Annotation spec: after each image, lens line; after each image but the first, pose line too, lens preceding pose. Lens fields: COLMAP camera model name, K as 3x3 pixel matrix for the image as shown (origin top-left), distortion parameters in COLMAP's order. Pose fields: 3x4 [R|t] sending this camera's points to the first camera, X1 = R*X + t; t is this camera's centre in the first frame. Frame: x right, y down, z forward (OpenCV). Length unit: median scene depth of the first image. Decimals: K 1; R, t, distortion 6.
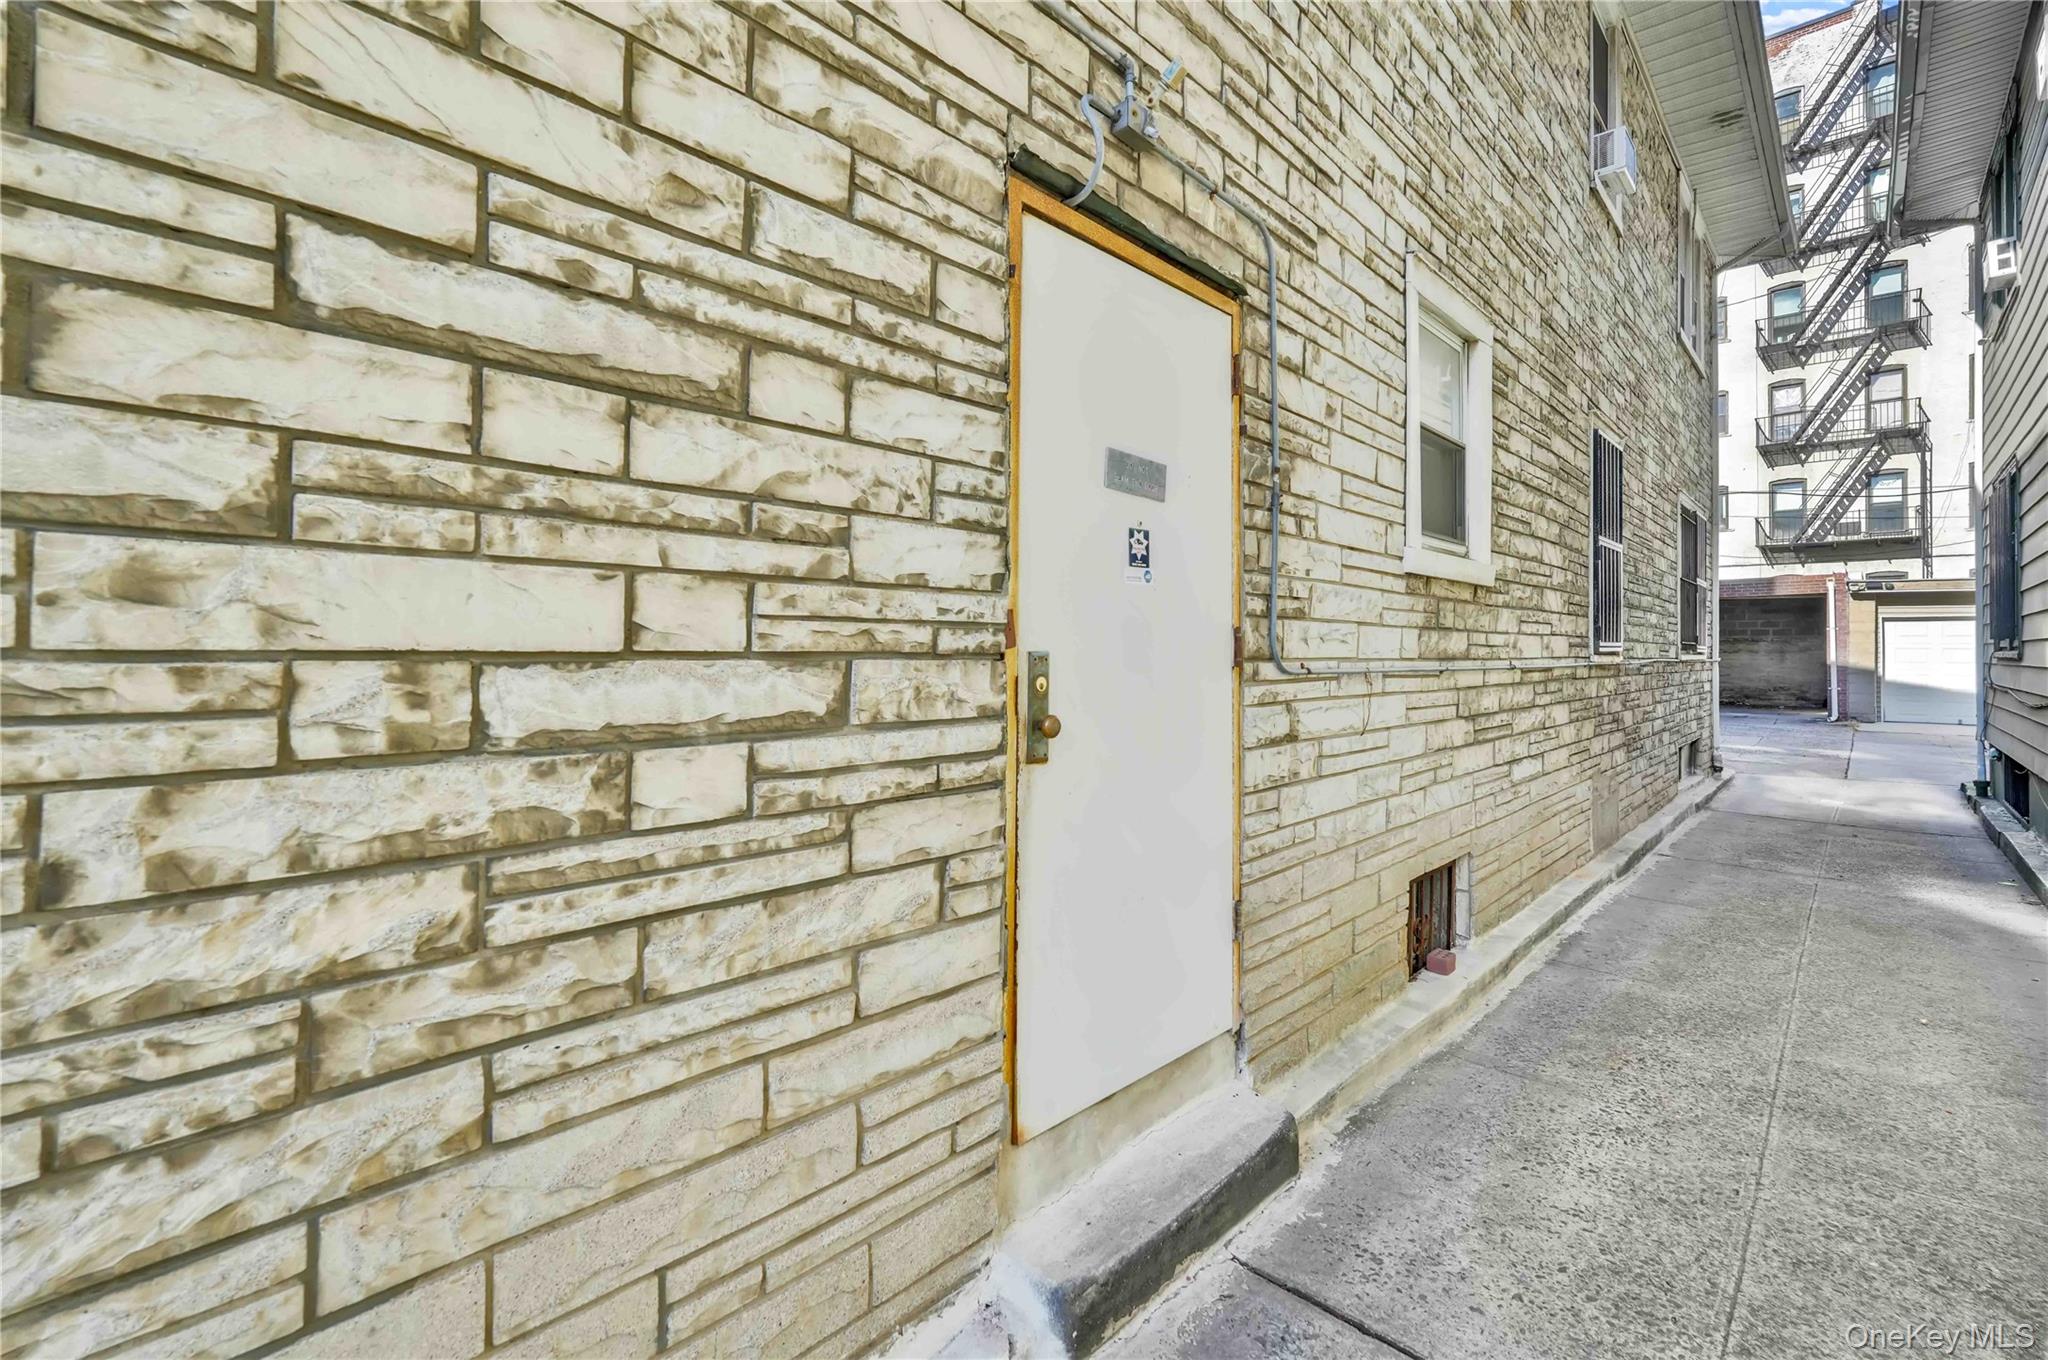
lens RADIAL K [[909.5, 0, 1013.5], [0, 909.5, 659.8], [0, 0, 1]] dist [-0.003055, 0.000608]
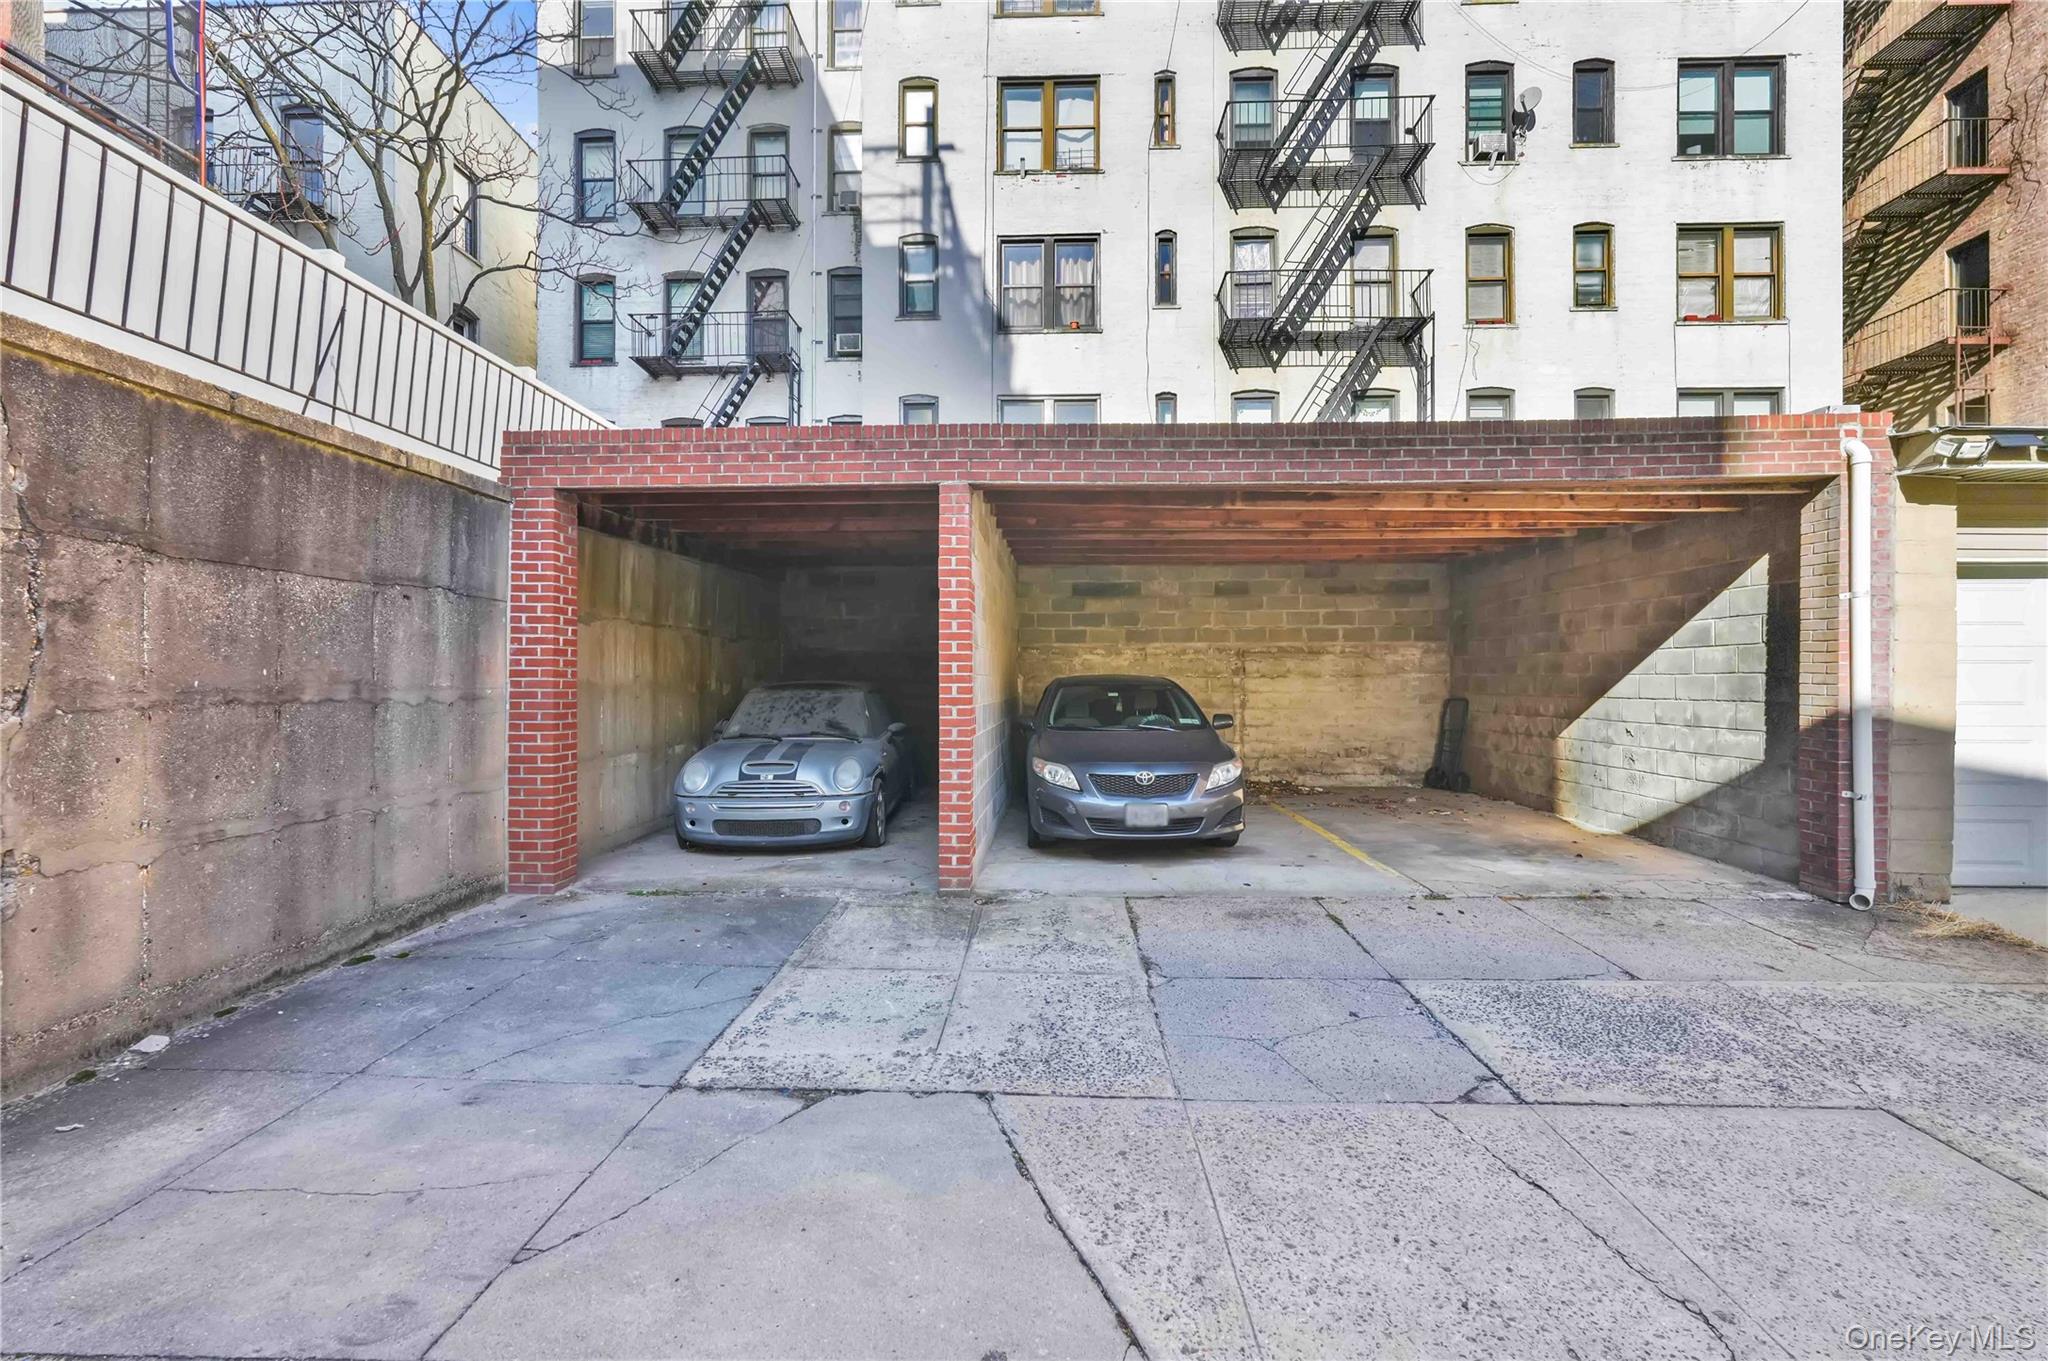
lens RADIAL K [[909.5, 0, 1026.6], [0, 909.5, 673.2], [0, 0, 1]] dist [-0.003055, 0.000608]
pose [[0.752416, -0.002146, 0.658685, 0.346813], [0.004577, 0.999988, -0.001971, -0.007418], [-0.658673, 0.004498, 0.752416, 0.669791]]
